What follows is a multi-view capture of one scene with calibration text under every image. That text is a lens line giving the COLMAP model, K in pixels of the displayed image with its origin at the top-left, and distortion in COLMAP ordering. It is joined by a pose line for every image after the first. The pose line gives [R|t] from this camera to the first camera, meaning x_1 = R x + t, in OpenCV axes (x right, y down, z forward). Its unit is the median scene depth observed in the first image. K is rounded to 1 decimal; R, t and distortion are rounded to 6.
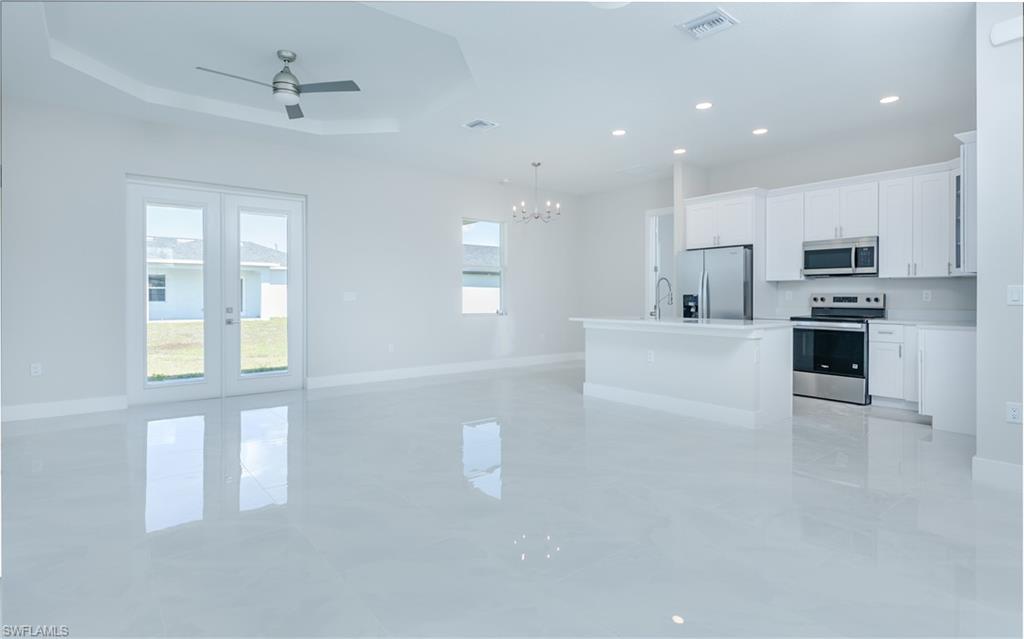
lens RADIAL K [[524.1, 0, 501.4], [0, 524.1, 298.0], [0, 0, 1]] dist [-0.000203, -0.000162]
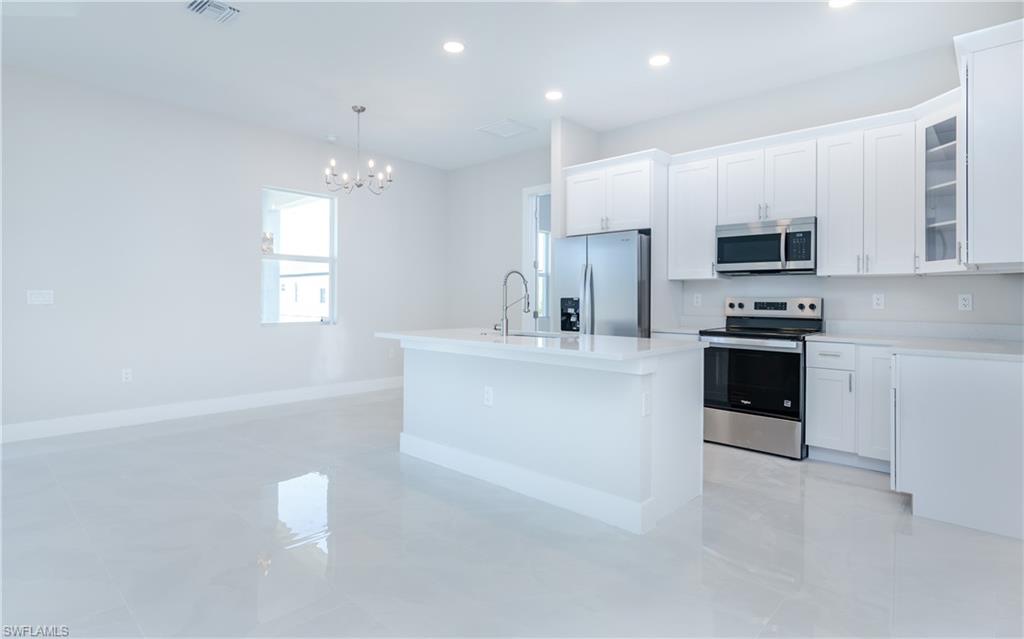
lens RADIAL K [[524.1, 0, 503.4], [0, 524.1, 298.1], [0, 0, 1]] dist [-0.000203, -0.000162]
pose [[0.988490, 0.007161, 0.151114, 0.183090], [-0.006073, 0.999952, -0.007657, -0.000451], [-0.151162, 0.006651, 0.988487, 0.341782]]
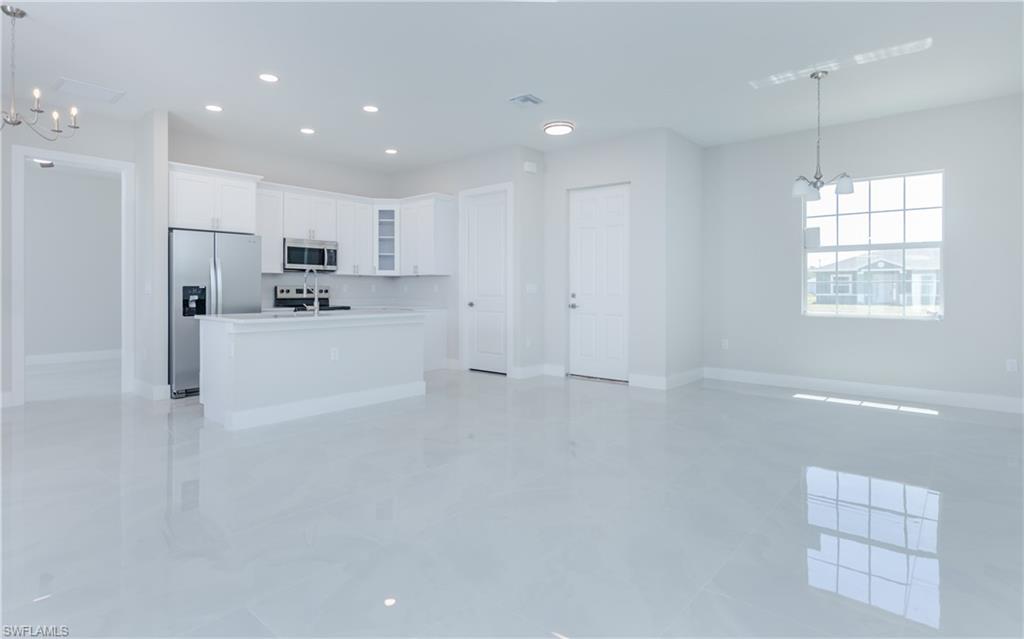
lens RADIAL K [[524.1, 0, 506.5], [0, 524.1, 289.1], [0, 0, 1]] dist [-0.000203, -0.000162]
pose [[-0.188218, -0.000180, 0.982127, -0.583430], [0.001252, 0.999999, 0.000423, -0.001731], [-0.982127, 0.001309, -0.188217, 0.775617]]
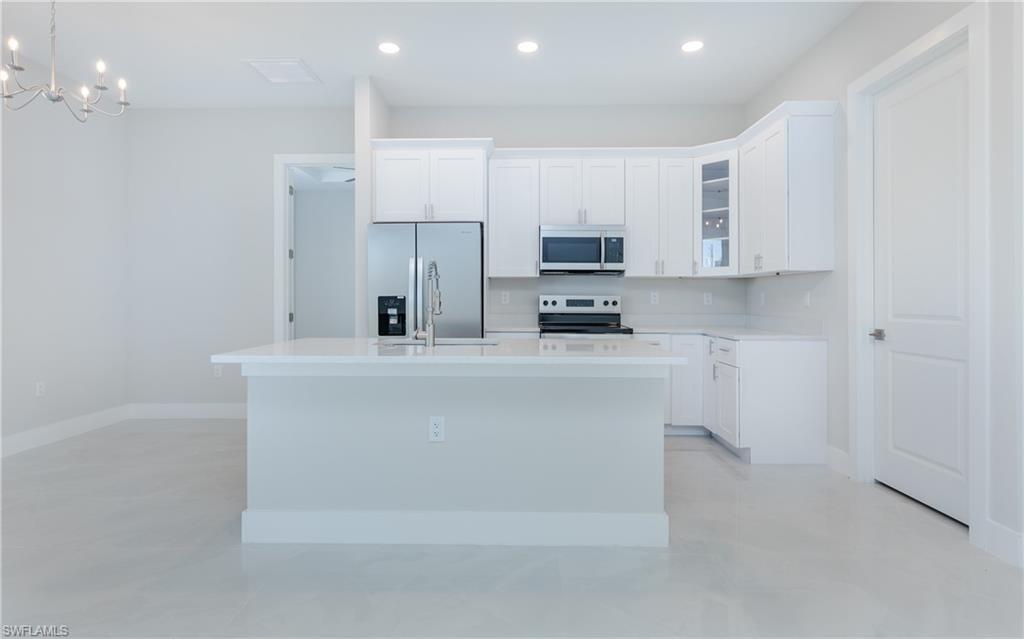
lens RADIAL K [[524.1, 0, 506.9], [0, 524.1, 300.4], [0, 0, 1]] dist [-0.000203, -0.000162]
pose [[0.631723, -0.001843, 0.775192, -0.027713], [0.002008, 0.999998, 0.000741, -0.002108], [-0.775191, 0.001088, 0.631726, 0.584514]]
